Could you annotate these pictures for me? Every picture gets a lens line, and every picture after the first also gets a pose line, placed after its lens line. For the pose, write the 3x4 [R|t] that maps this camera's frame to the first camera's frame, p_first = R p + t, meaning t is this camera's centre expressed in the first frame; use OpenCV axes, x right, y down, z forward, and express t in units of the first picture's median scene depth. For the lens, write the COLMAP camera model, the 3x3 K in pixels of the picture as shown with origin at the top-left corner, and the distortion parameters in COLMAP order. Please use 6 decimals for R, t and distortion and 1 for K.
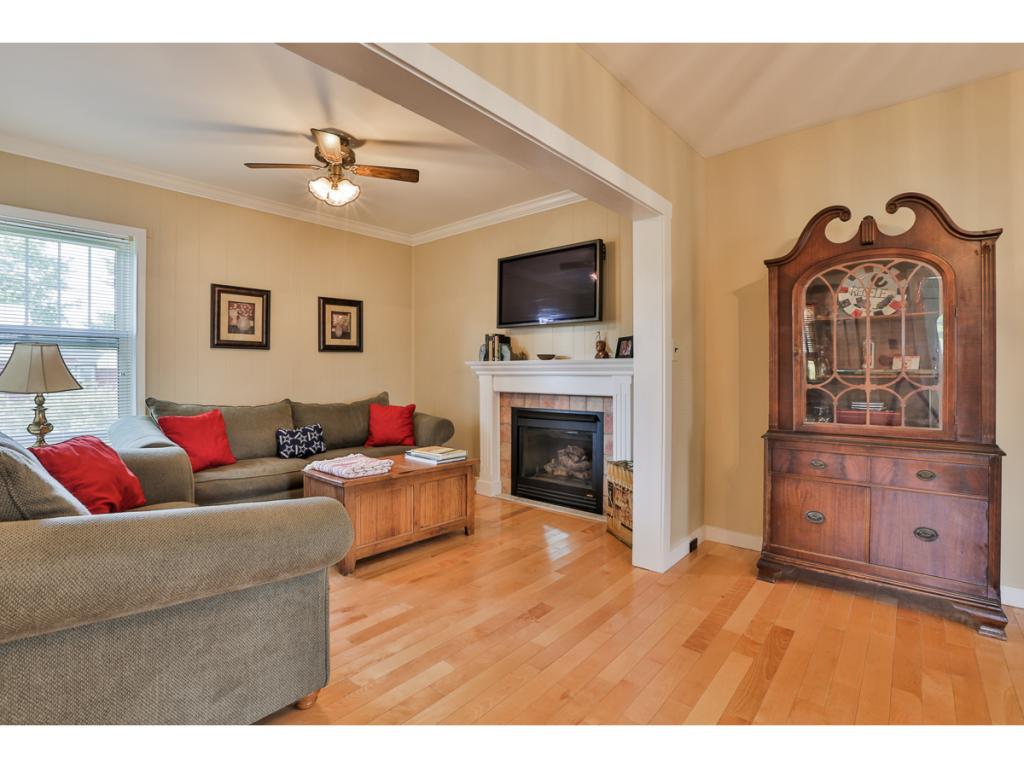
lens RADIAL K [[494.2, 0, 510.2], [0, 494.2, 376.2], [0, 0, 1]] dist [-0.067539, 0.023541]
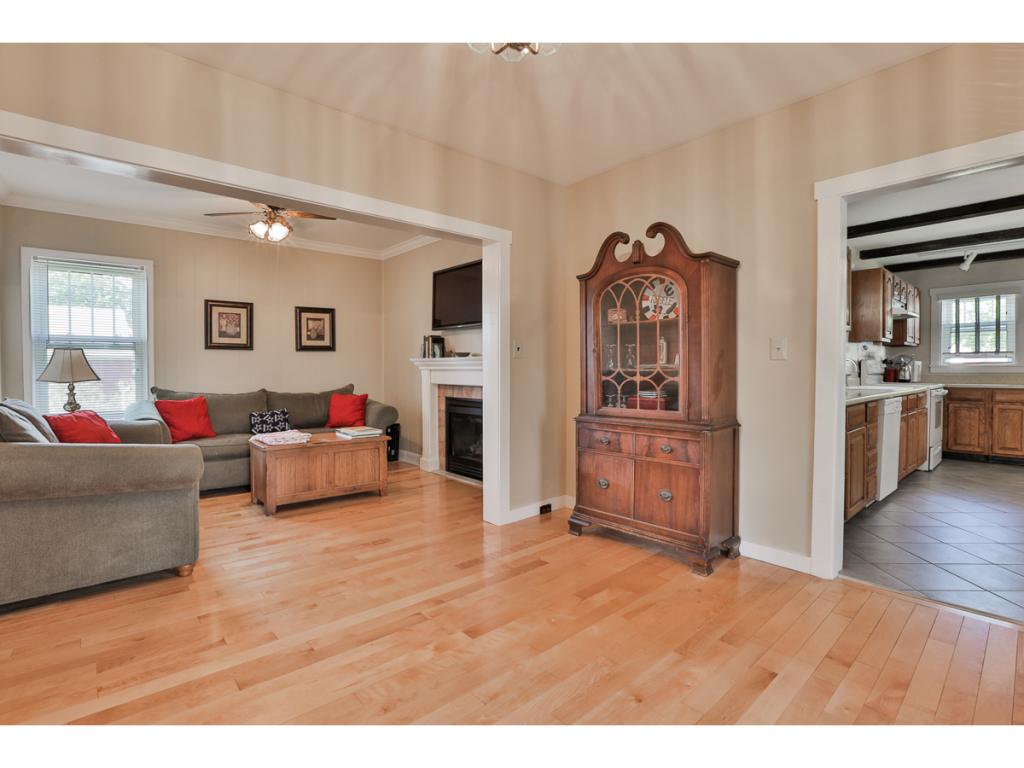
lens RADIAL K [[494.2, 0, 510.2], [0, 494.2, 376.2], [0, 0, 1]] dist [-0.067539, 0.023541]
pose [[0.992598, 0.000144, -0.121442, 0.391220], [0.000919, 0.999962, 0.008703, 0.003922], [0.121439, -0.008750, 0.992560, -0.207530]]
